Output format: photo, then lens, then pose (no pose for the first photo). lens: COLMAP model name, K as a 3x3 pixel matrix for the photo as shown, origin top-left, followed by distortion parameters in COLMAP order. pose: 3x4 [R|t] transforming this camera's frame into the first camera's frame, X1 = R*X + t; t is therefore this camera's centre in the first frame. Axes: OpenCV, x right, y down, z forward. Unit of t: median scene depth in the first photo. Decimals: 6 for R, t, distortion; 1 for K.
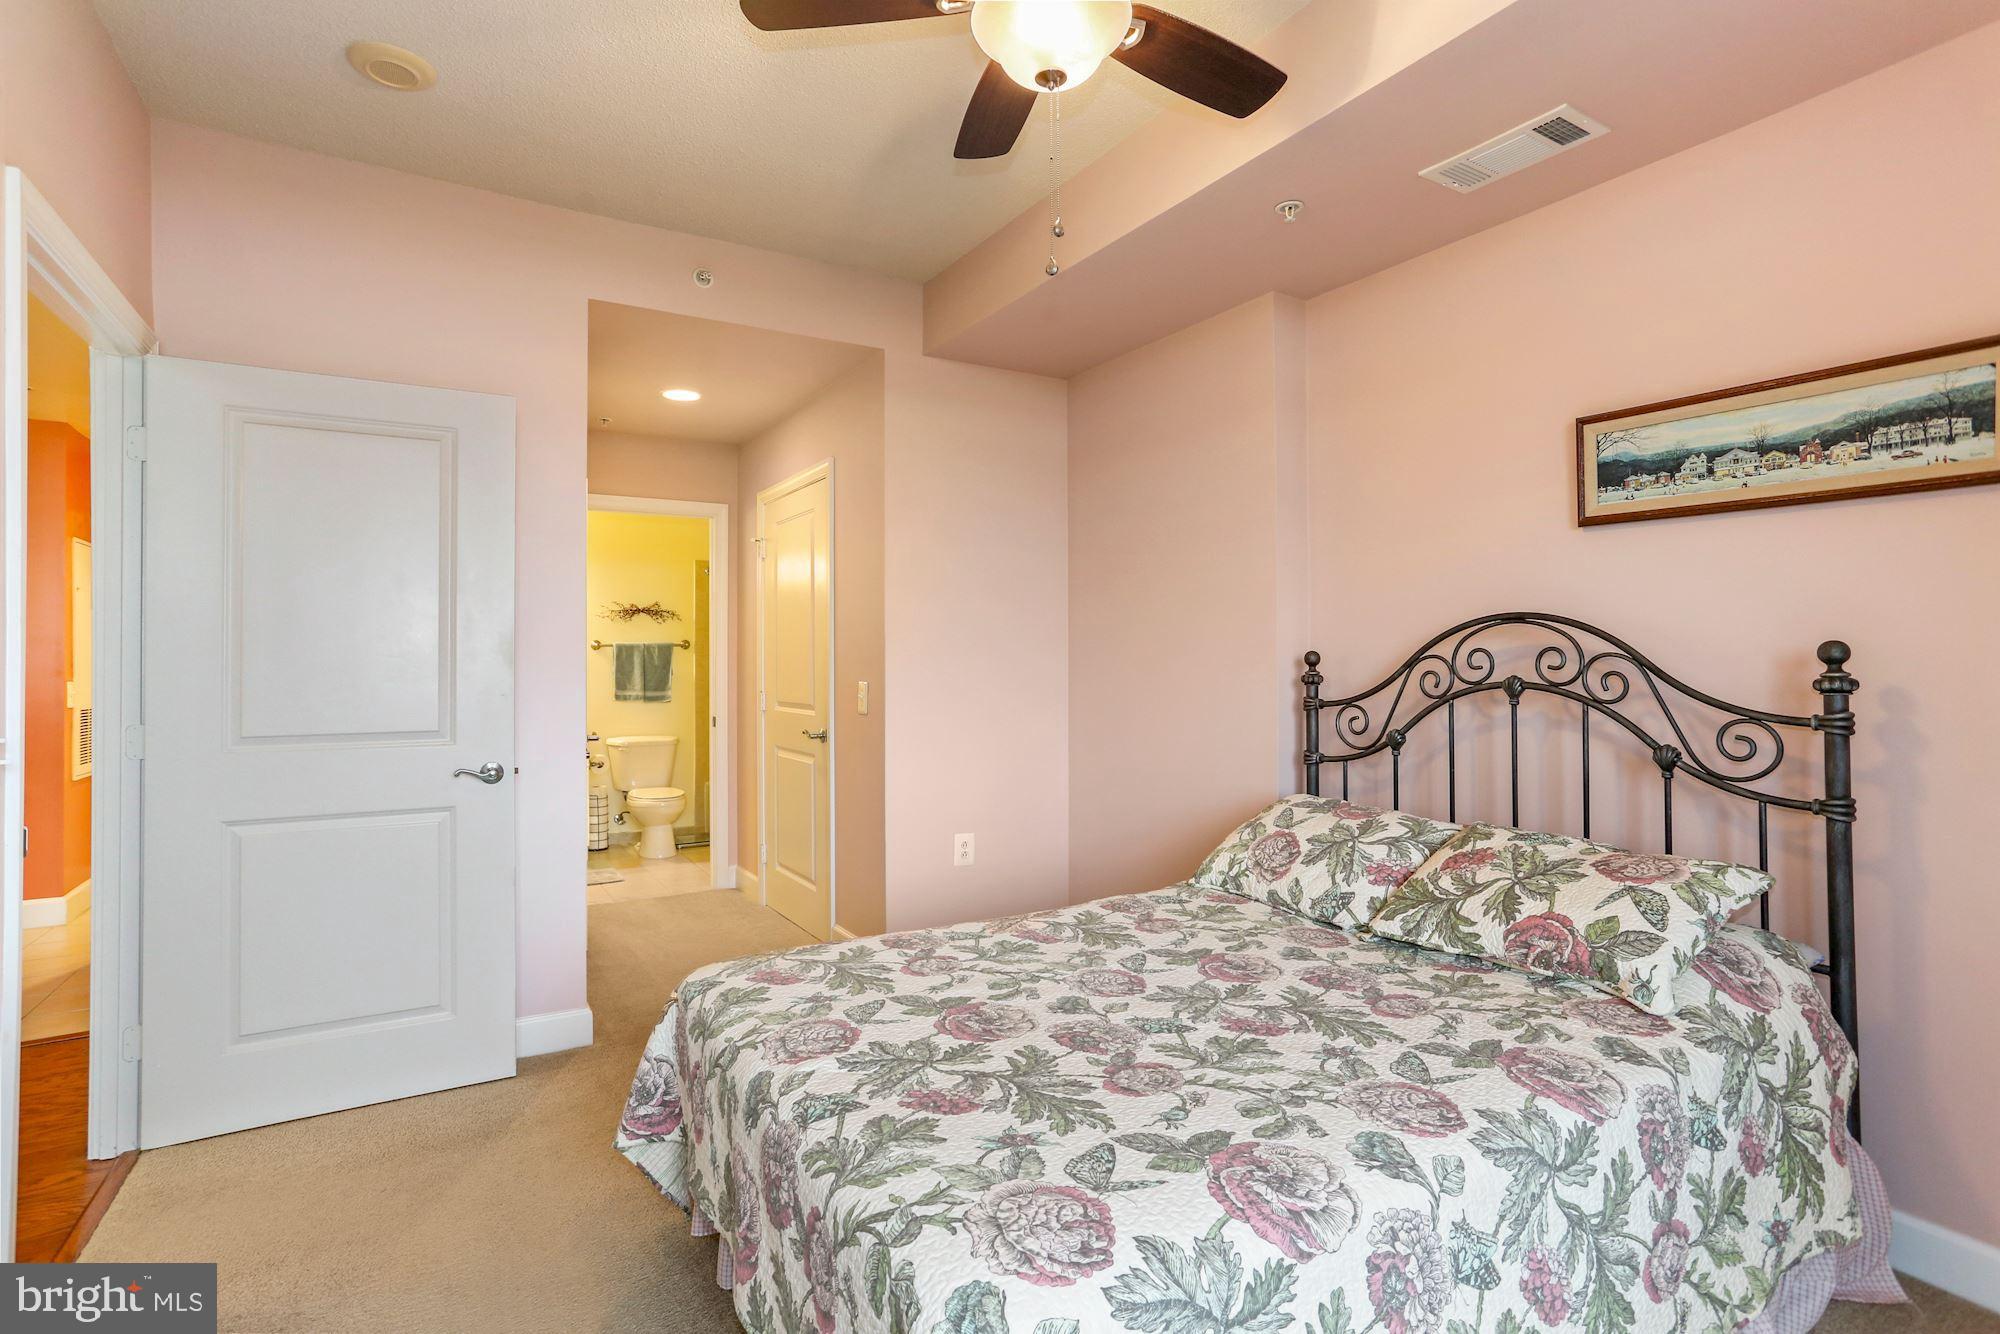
lens RADIAL K [[982.9, 0, 998.2], [0, 982.9, 655.0], [0, 0, 1]] dist [-0.055483, 0.039157]
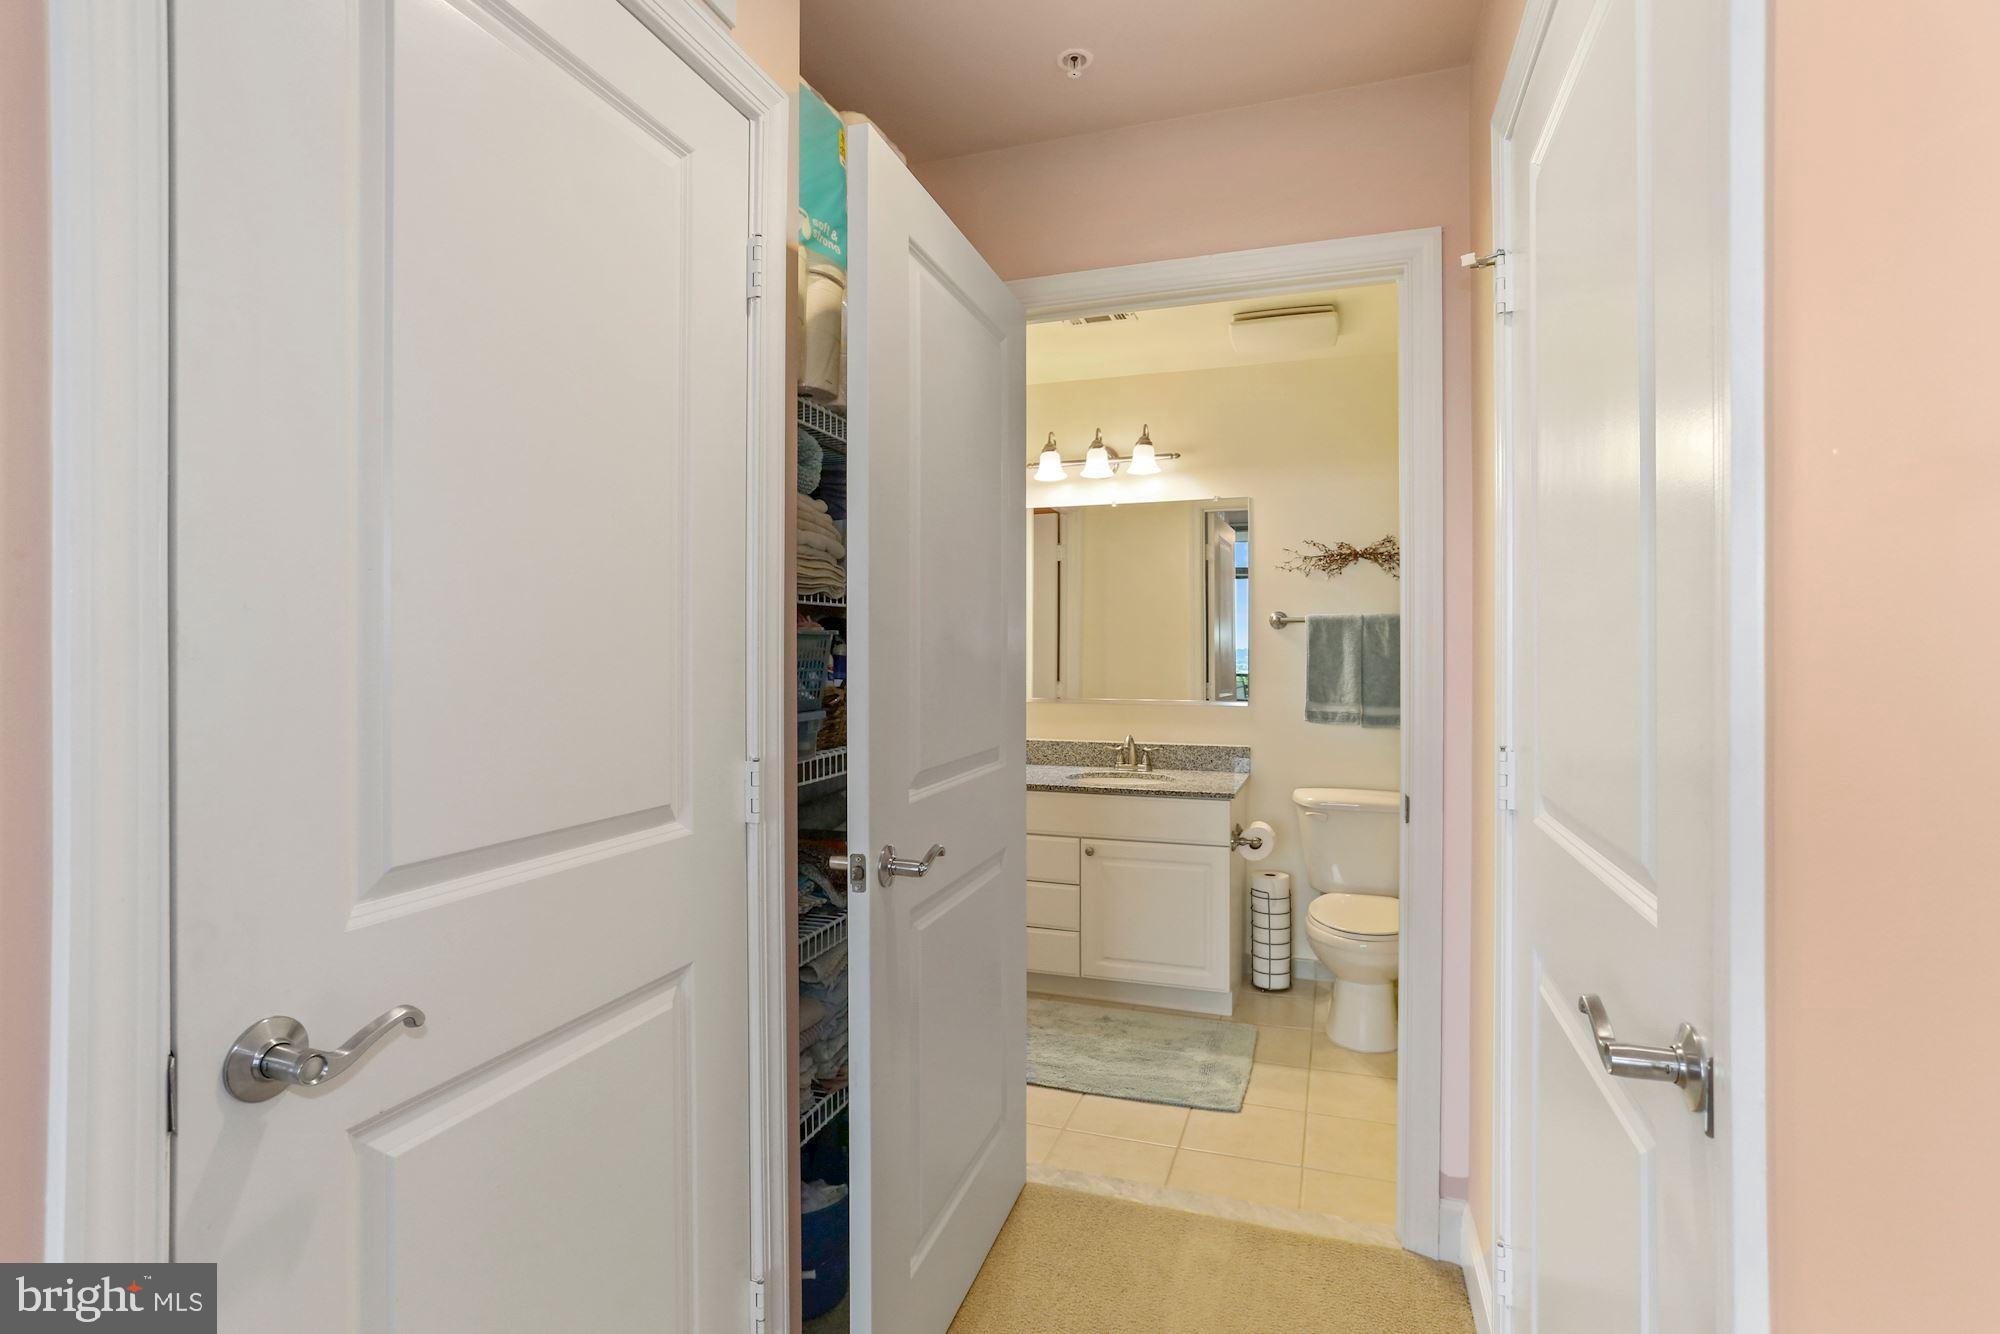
lens RADIAL K [[982.9, 0, 998.2], [0, 982.9, 655.0], [0, 0, 1]] dist [-0.055483, 0.039157]
pose [[0.634947, 0.003934, -0.772545, -0.079538], [0.002082, 0.999975, 0.006803, 0.005477], [0.772553, -0.005928, 0.634923, 0.512929]]
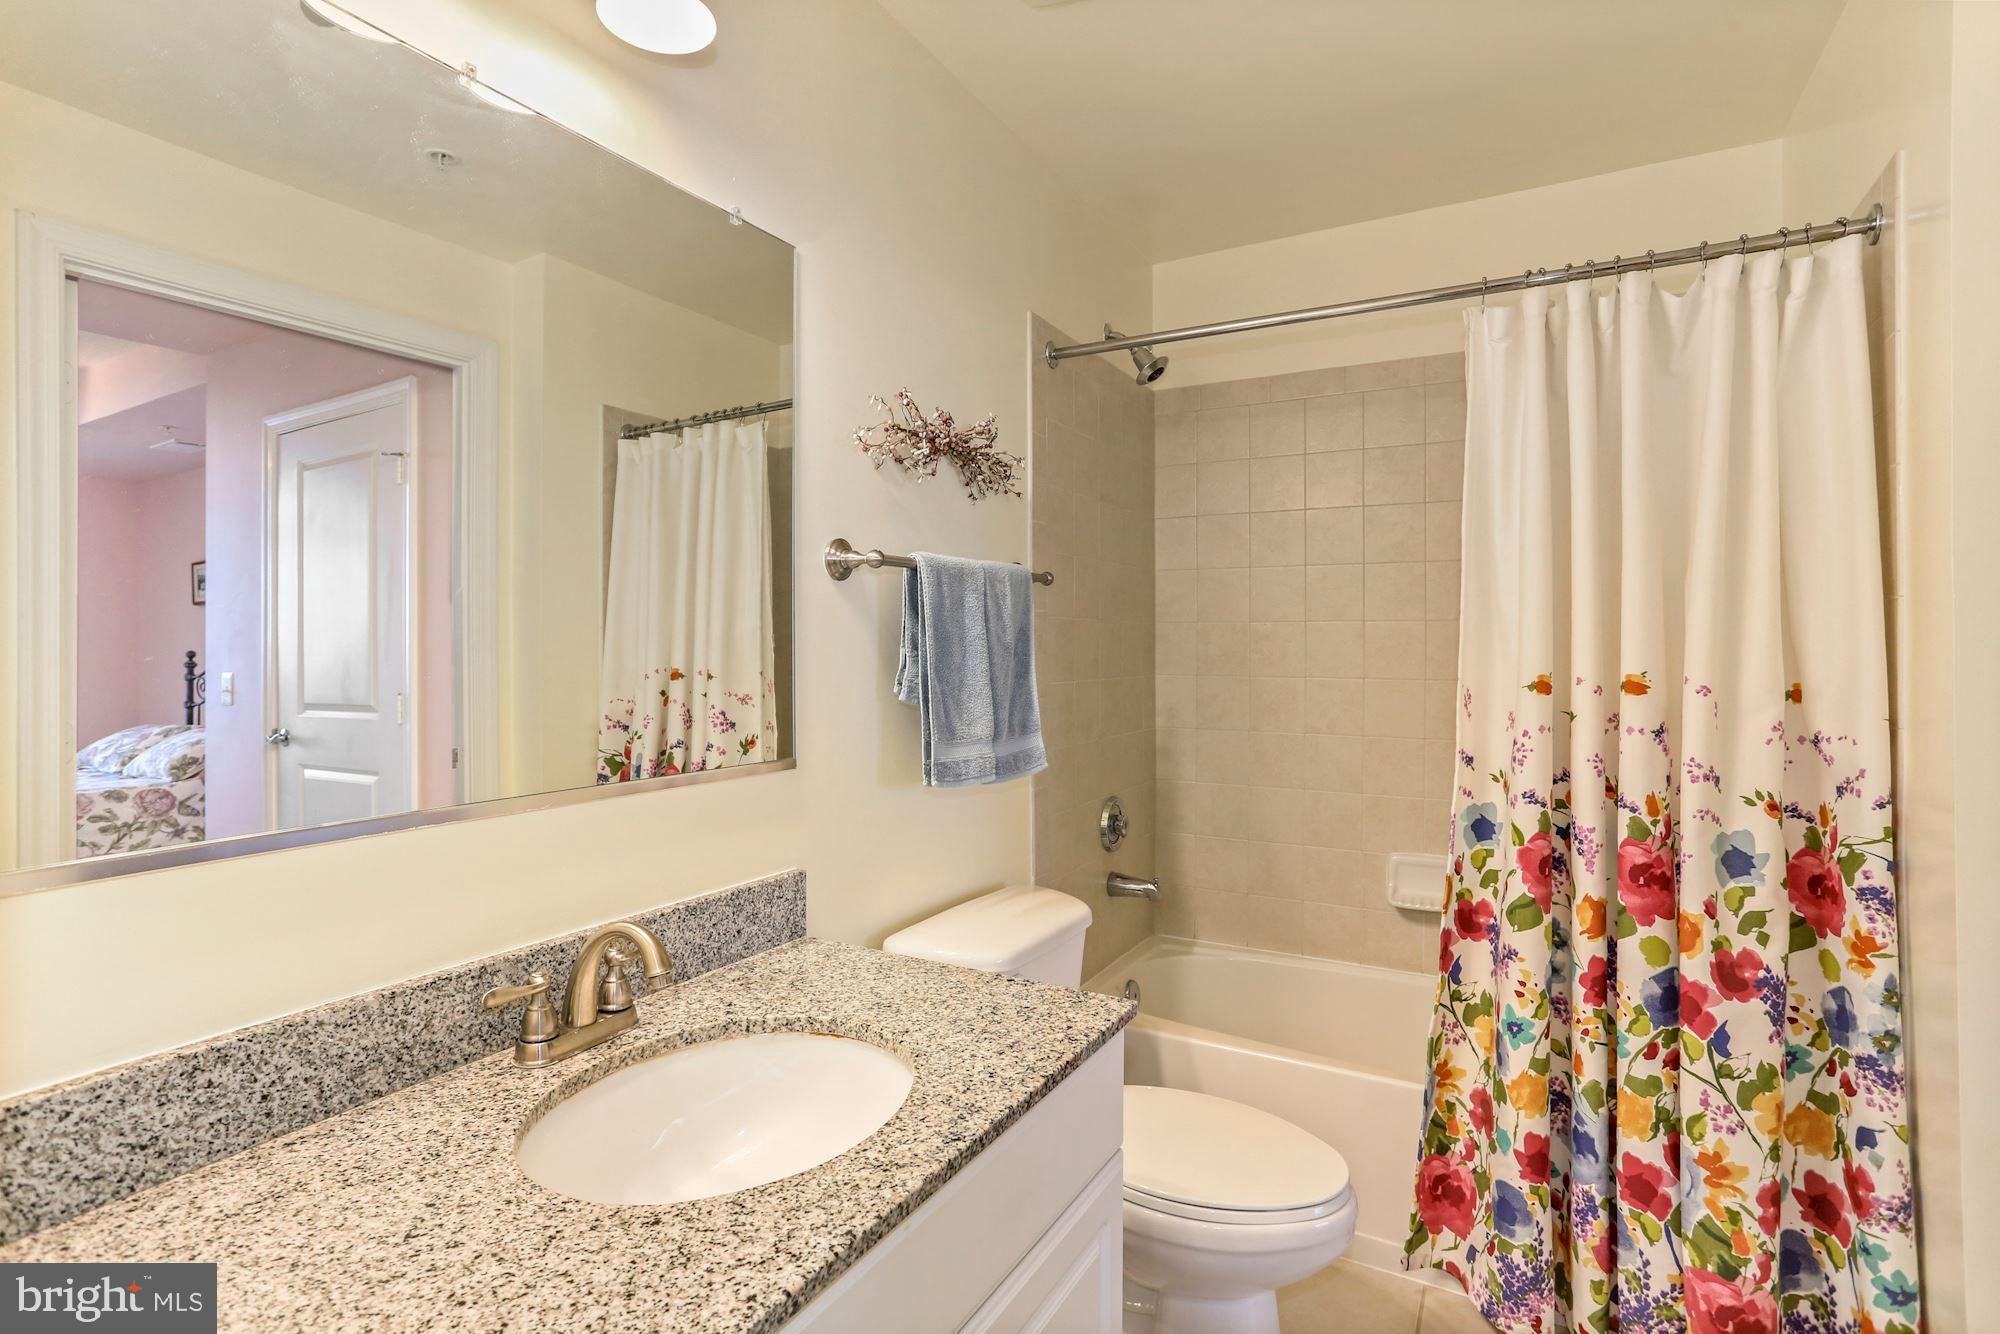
lens RADIAL K [[982.9, 0, 998.2], [0, 982.9, 655.0], [0, 0, 1]] dist [-0.055483, 0.039157]
pose [[0.870371, -0.002628, 0.492390, -0.493537], [-0.003590, 0.999925, 0.011684, 0.010112], [-0.492384, -0.011937, 0.870296, 0.764734]]
